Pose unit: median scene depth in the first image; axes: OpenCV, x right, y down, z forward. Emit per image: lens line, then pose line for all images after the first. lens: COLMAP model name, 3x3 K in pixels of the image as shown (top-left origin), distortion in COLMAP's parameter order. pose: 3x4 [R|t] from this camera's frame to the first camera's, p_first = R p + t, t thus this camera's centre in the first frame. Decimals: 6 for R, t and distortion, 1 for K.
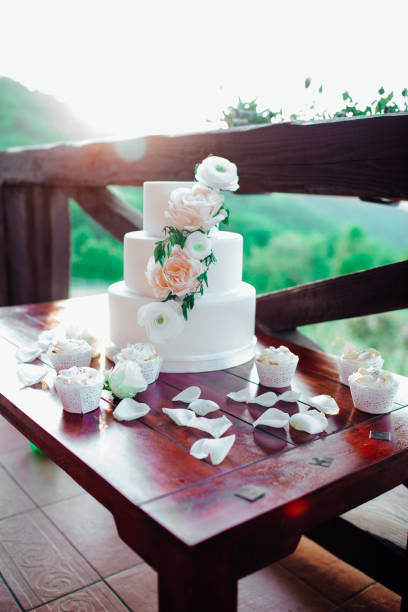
lens RADIAL K [[602.9, 0, 204.0], [0, 602.9, 306.0], [0, 0, 1]] dist [-0.016336, 0.000749]
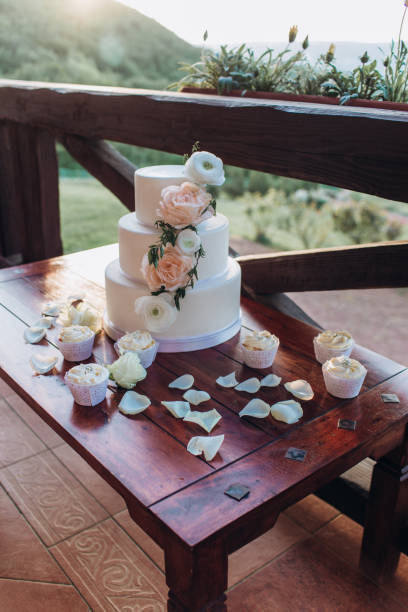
lens RADIAL K [[602.9, 0, 204.0], [0, 602.9, 306.0], [0, 0, 1]] dist [-0.016336, 0.000749]
pose [[0.999556, -0.019736, 0.022303, -0.007598], [0.015141, 0.981649, 0.190097, -0.195467], [-0.025645, -0.189675, 0.981512, -0.088240]]
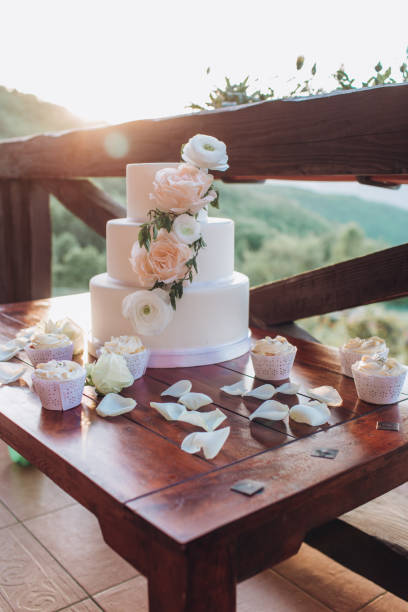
lens RADIAL K [[632.0, 0, 204.0], [0, 632.0, 306.0], [0, 0, 1]] dist [-0.010731, -0.002215]
pose [[0.999707, -0.020185, 0.013387, 0.002493], [0.020384, 0.999681, -0.014896, 0.033163], [-0.013082, 0.015165, 0.999799, 0.030293]]
